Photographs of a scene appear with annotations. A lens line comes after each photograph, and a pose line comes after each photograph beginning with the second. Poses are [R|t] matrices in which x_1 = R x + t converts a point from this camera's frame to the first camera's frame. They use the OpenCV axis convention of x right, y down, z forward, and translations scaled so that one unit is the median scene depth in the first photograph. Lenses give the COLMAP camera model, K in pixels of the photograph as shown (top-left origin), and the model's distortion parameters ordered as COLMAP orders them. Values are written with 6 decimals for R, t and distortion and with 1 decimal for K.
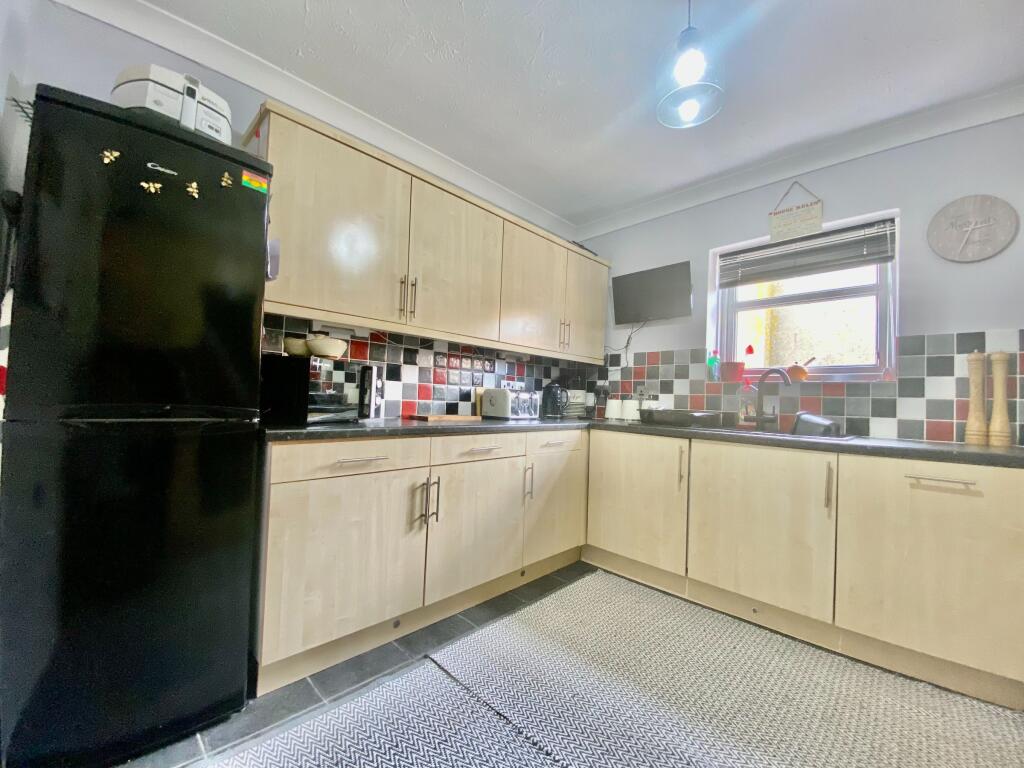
lens RADIAL K [[407.1, 0, 514.0], [0, 407.1, 385.3], [0, 0, 1]] dist [0.038187, -0.037127]
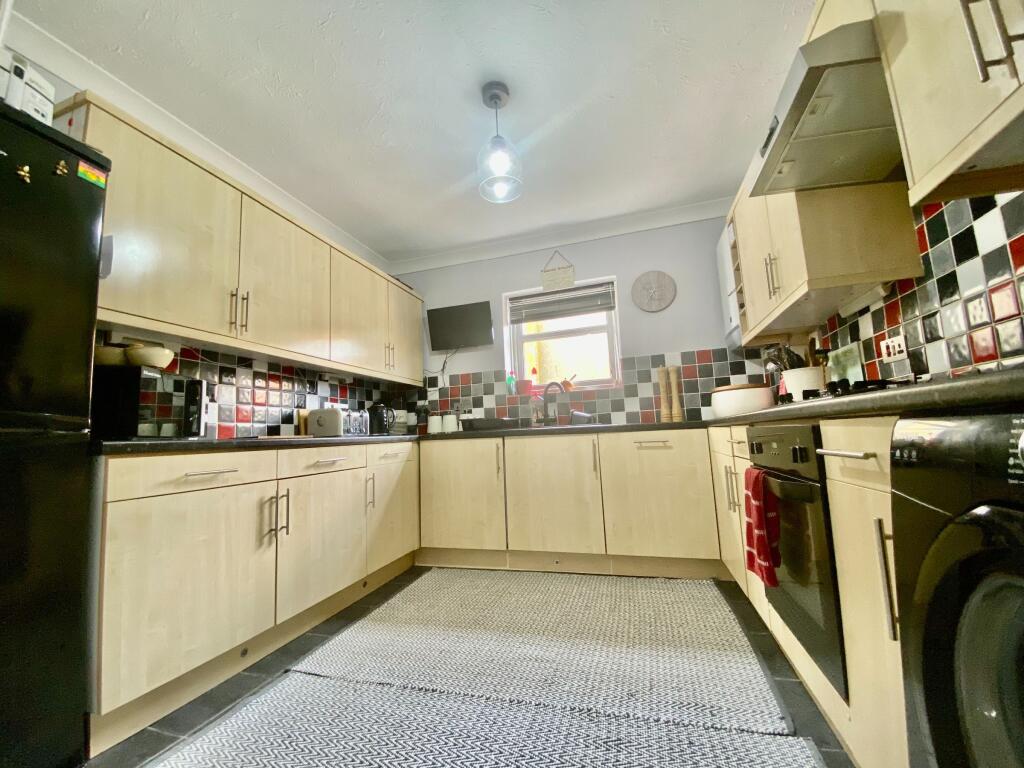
lens RADIAL K [[420.4, 0, 507.0], [0, 420.4, 387.5], [0, 0, 1]] dist [0.017622, -0.021200]
pose [[0.878412, -0.017671, 0.477578, -0.170898], [0.062528, 0.994975, -0.078193, 0.077819], [-0.473796, 0.098548, 0.875103, -0.147230]]
